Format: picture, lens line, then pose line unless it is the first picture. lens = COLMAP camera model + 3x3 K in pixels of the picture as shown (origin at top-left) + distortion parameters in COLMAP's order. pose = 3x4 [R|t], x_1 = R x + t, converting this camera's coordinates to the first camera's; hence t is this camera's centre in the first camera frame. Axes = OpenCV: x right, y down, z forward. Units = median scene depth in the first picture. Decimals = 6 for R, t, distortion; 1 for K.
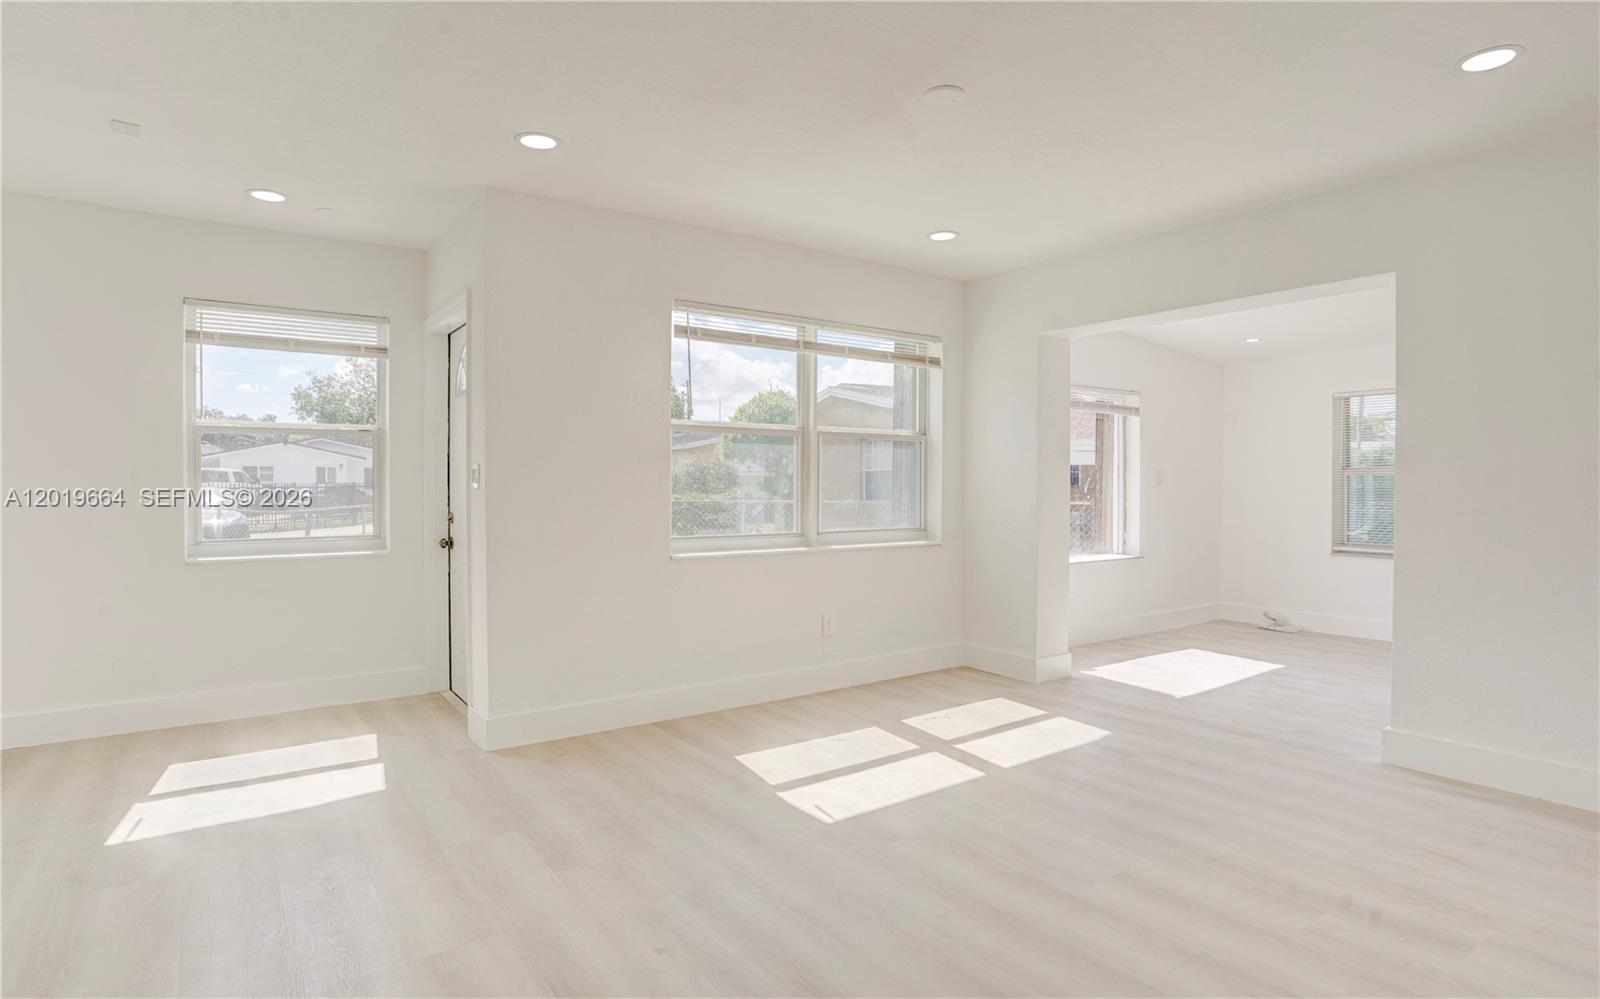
lens RADIAL K [[861.5, 0, 825.7], [0, 861.5, 493.4], [0, 0, 1]] dist [-0.053665, 0.023998]
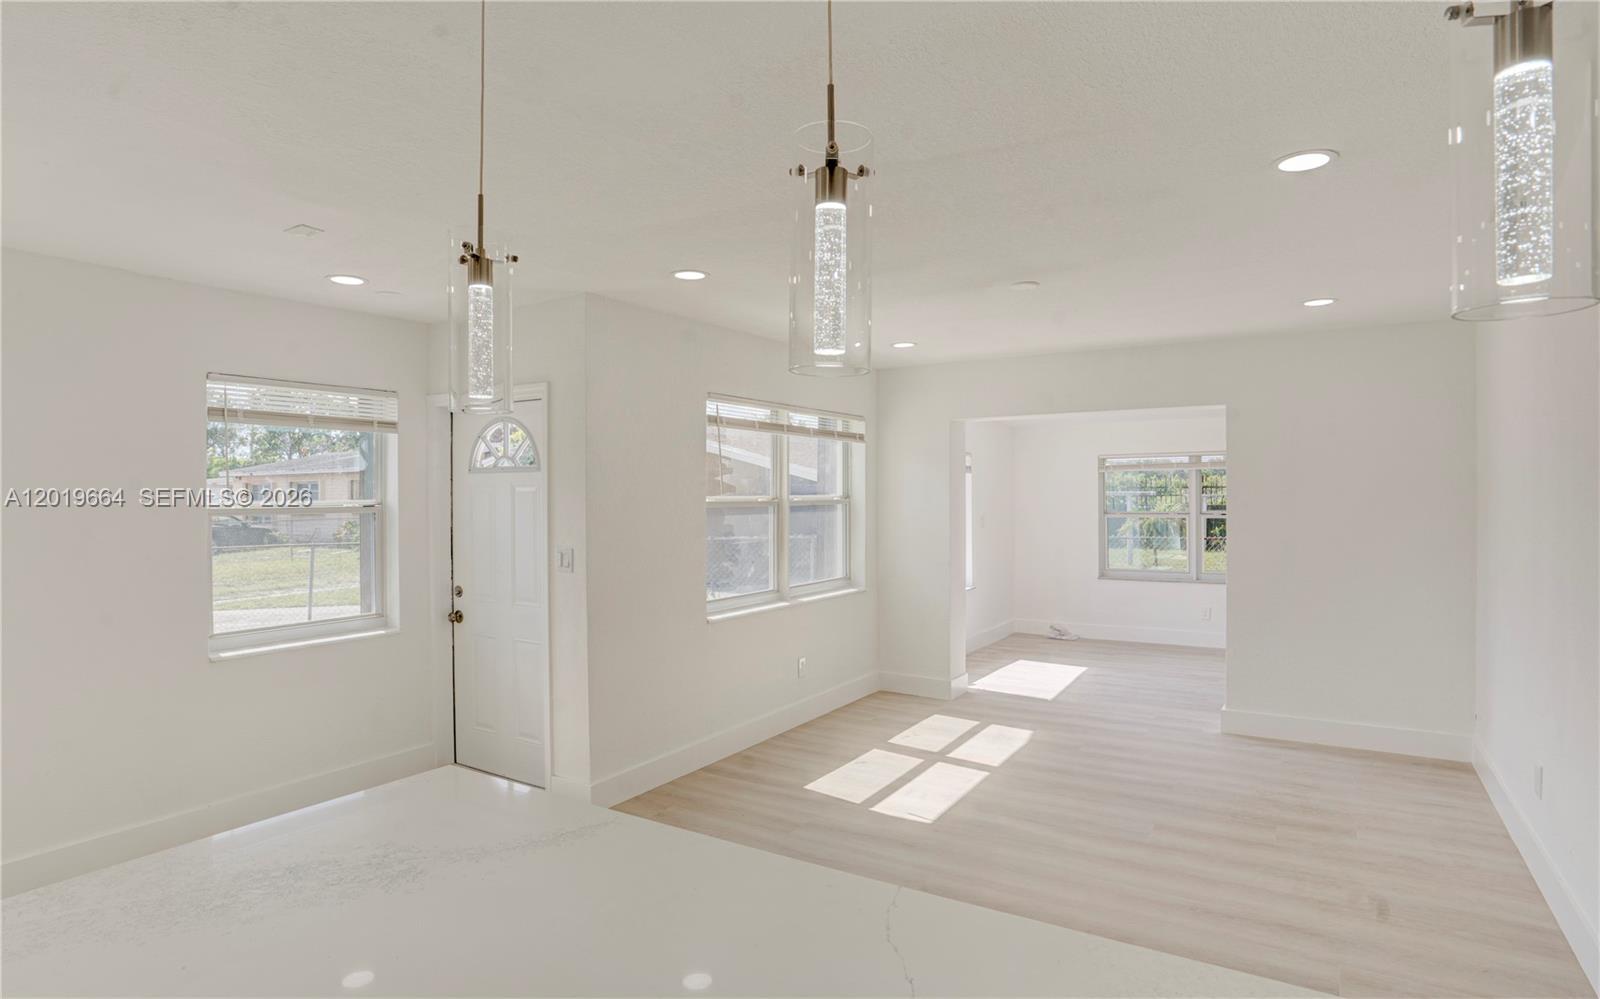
lens RADIAL K [[861.5, 0, 825.7], [0, 861.5, 493.4], [0, 0, 1]] dist [-0.053665, 0.023998]
pose [[0.922940, -0.005138, 0.384909, -0.415346], [0.009659, 0.999905, -0.009812, -0.071156], [-0.384822, 0.012774, 0.922902, -0.094222]]
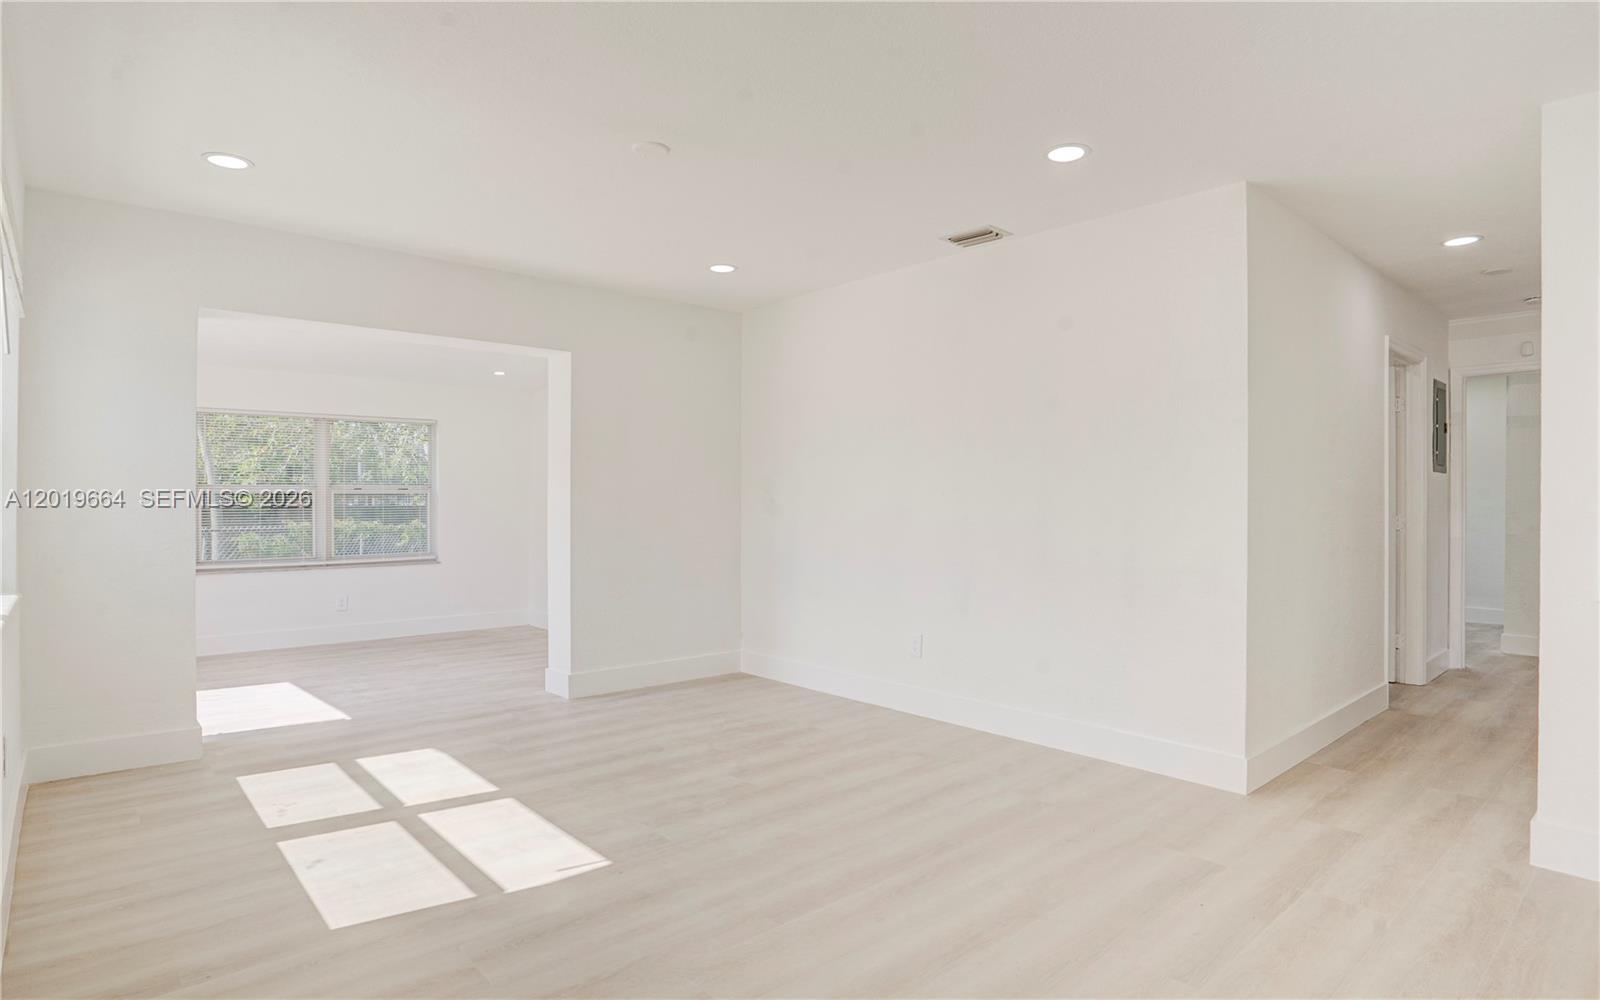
lens RADIAL K [[840.4, 0, 835.9], [0, 840.4, 504.4], [0, 0, 1]] dist [-0.037139, 0.023336]
pose [[-0.098313, -0.002197, 0.995153, -0.581043], [0.010844, 0.999936, 0.003279, -0.003905], [-0.995096, 0.011114, -0.098283, 0.527575]]
